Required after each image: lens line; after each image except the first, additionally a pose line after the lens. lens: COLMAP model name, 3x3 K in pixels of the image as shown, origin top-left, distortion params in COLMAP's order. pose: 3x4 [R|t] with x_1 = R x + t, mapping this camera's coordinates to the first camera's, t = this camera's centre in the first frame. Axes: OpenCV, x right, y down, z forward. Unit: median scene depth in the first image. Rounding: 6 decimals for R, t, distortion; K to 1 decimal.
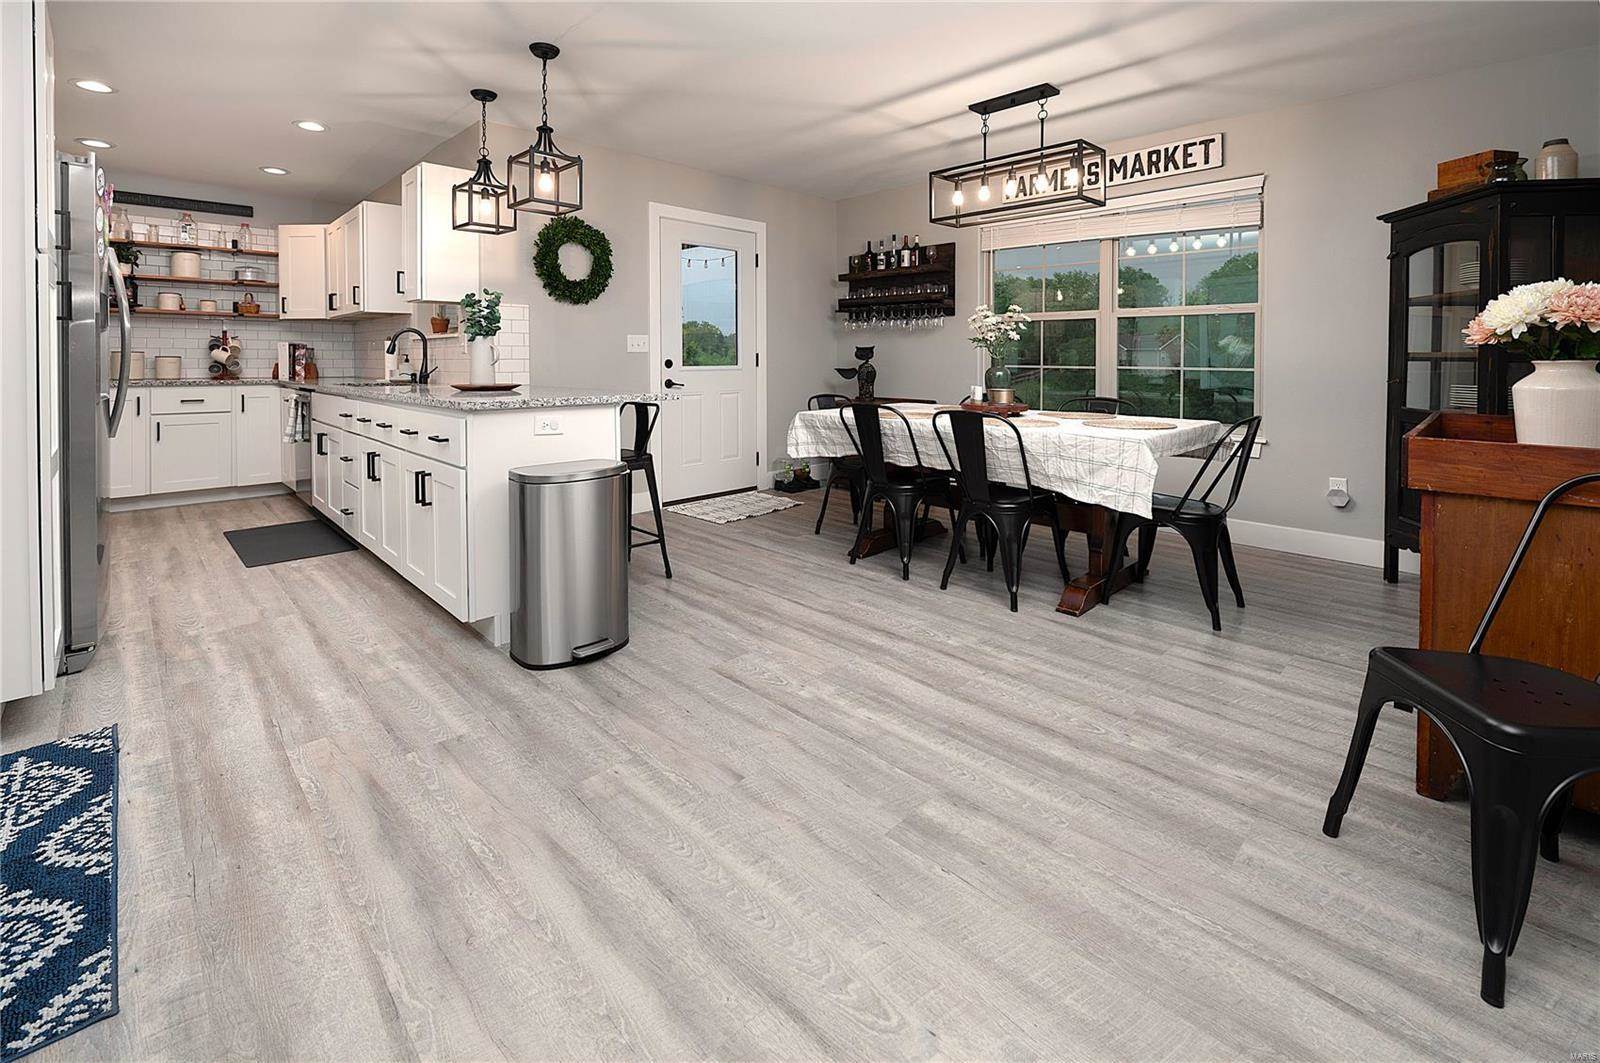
lens RADIAL K [[735.6, 0, 788.9], [0, 735.6, 367.9], [0, 0, 1]] dist [-0.000511, -0.001172]
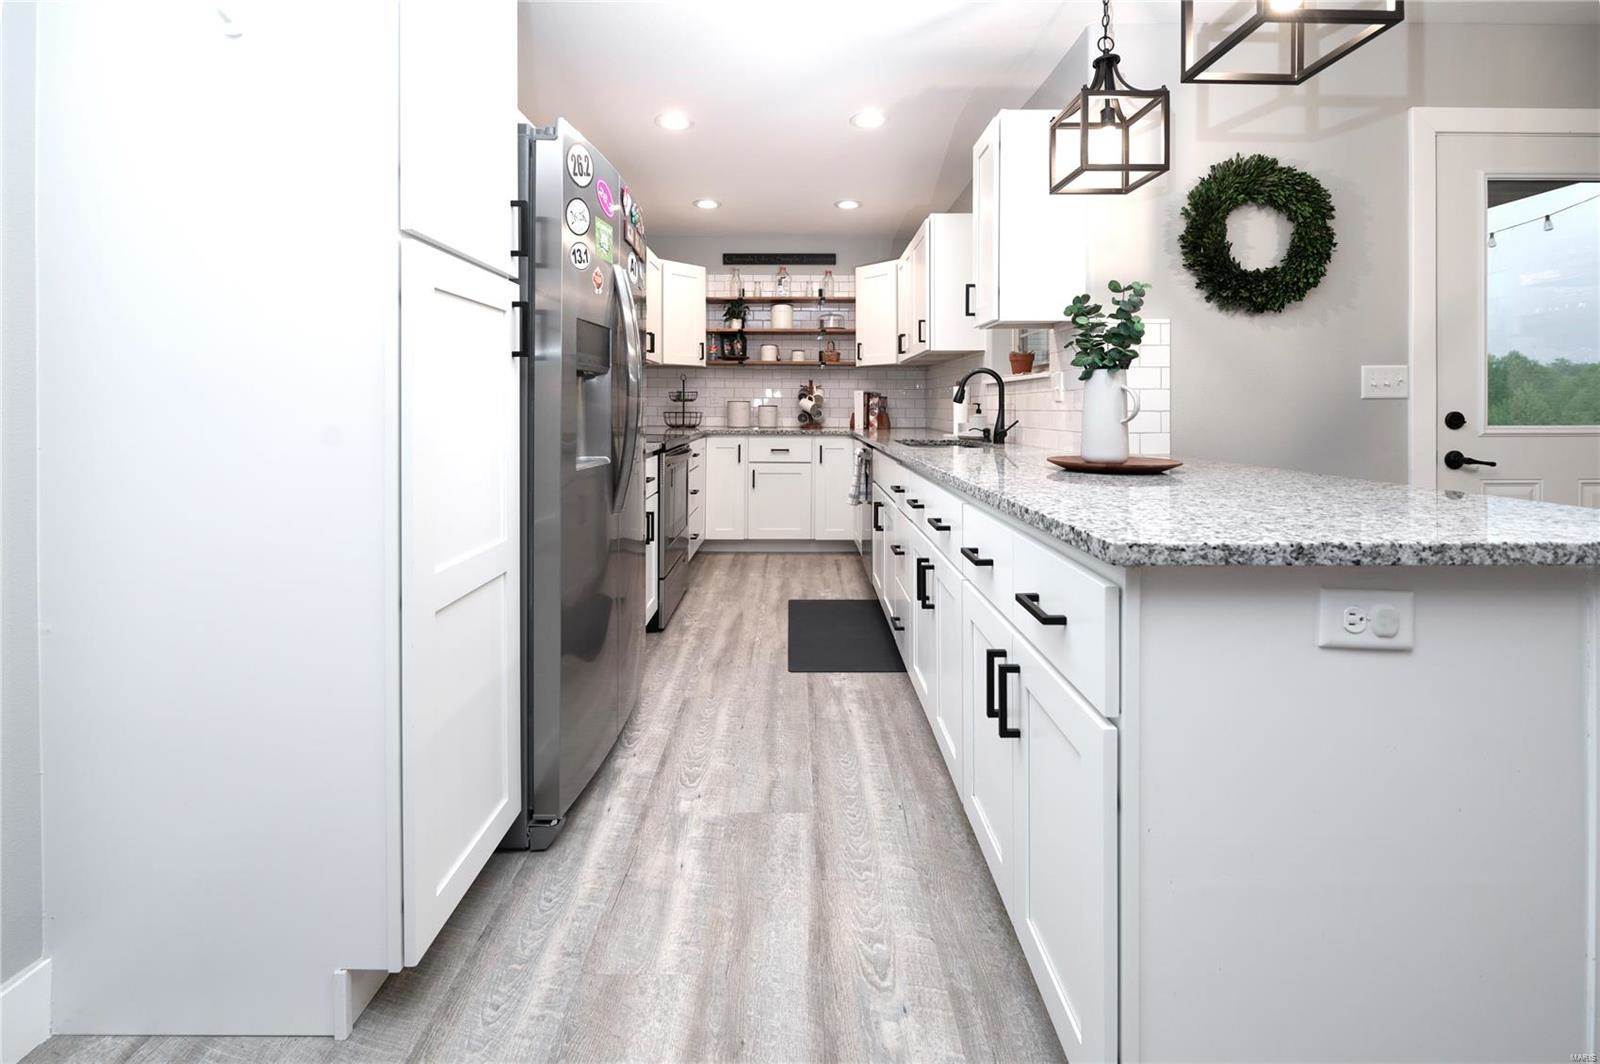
lens RADIAL K [[676.0, 0, 774.2], [0, 676.0, 414.4], [0, 0, 1]] dist [-0.006221, -0.000063]
pose [[0.712914, 0.008675, -0.701198, -0.177704], [-0.008992, 0.999954, 0.003229, -0.007053], [0.701194, 0.004003, 0.712959, 0.348862]]
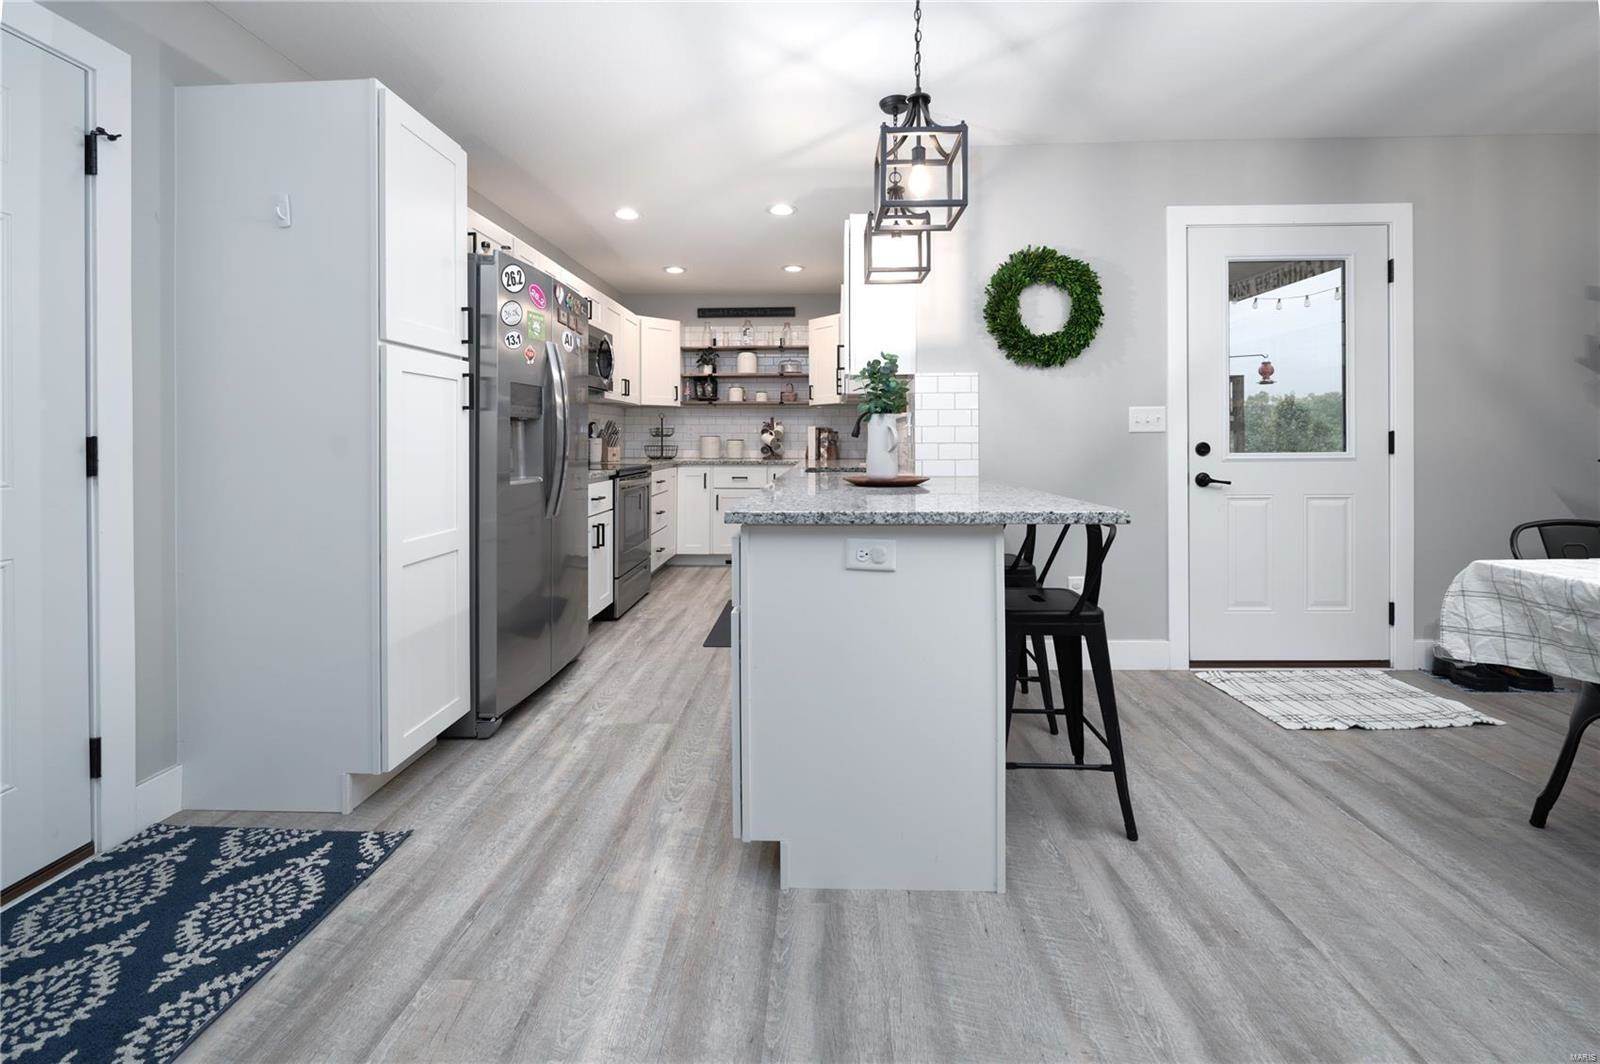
lens RADIAL K [[676.0, 0, 780.1], [0, 676.0, 443.4], [0, 0, 1]] dist [-0.006221, -0.000063]
pose [[0.679525, 0.000266, -0.733652, 0.021060], [-0.004253, 0.999985, -0.003577, -0.006955], [0.733640, 0.005550, 0.679516, 0.326774]]
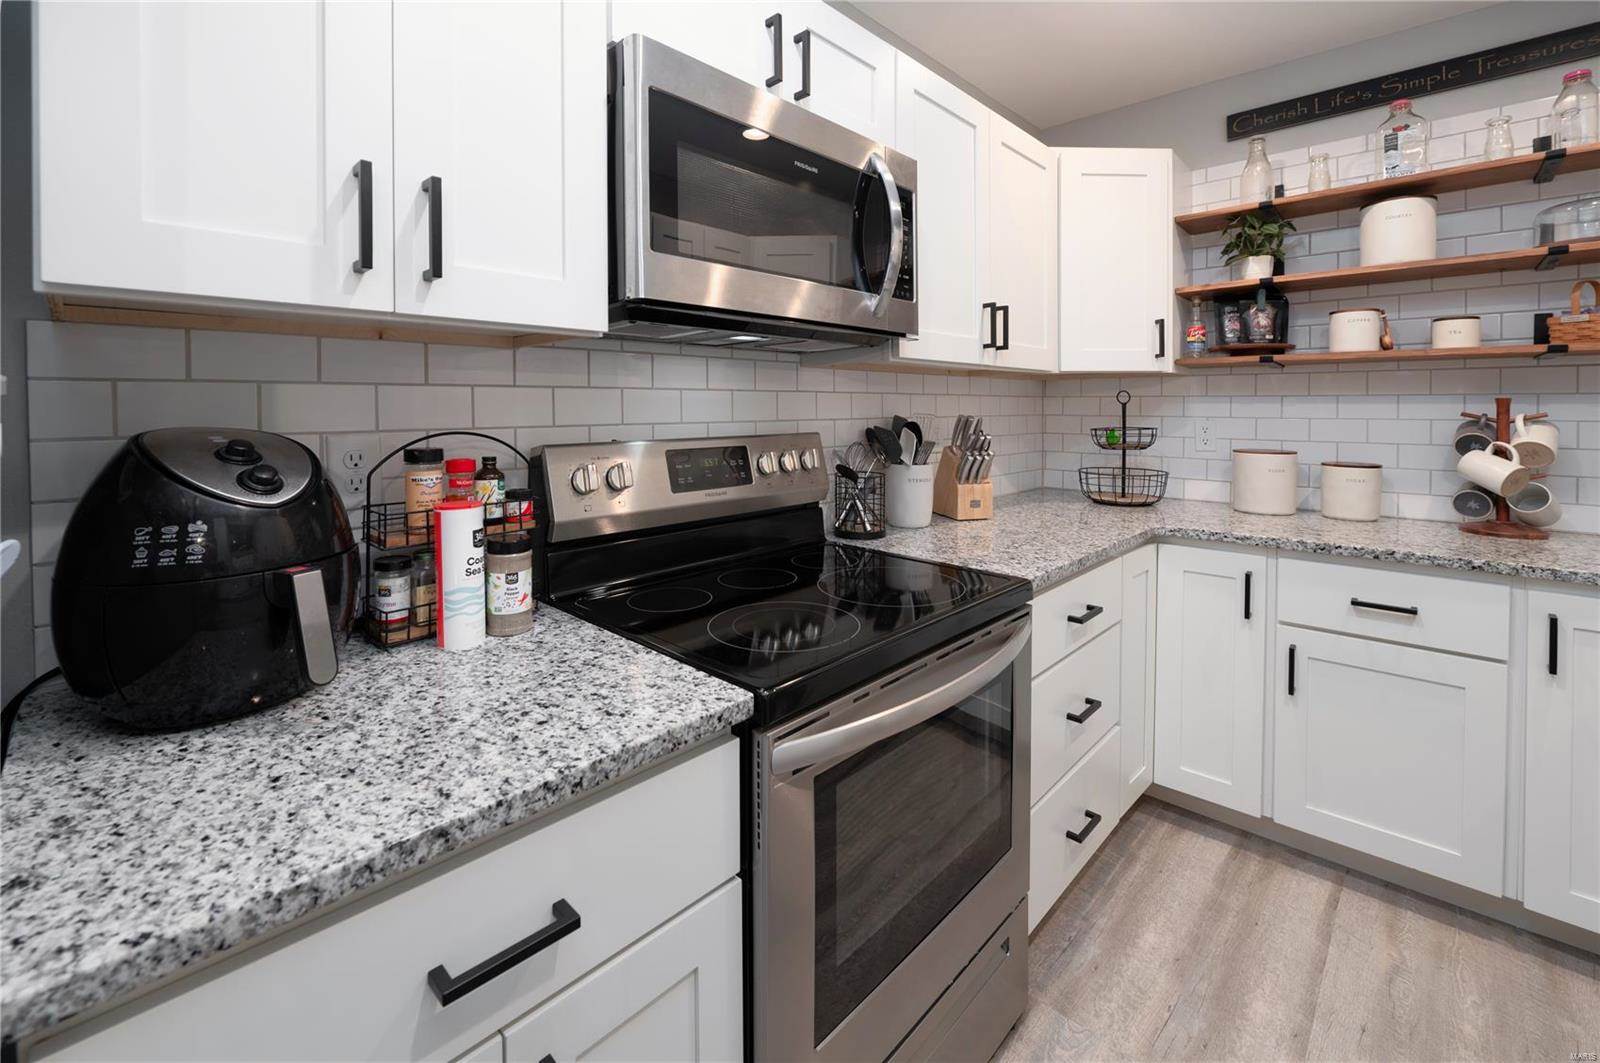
lens RADIAL K [[676.0, 0, 827.5], [0, 676.0, 418.6], [0, 0, 1]] dist [-0.006221, -0.000063]
pose [[0.082367, 0.012212, -0.996527, -0.534730], [-0.007227, 0.999906, 0.011656, -0.047949], [0.996576, 0.006242, 0.082447, 0.734873]]
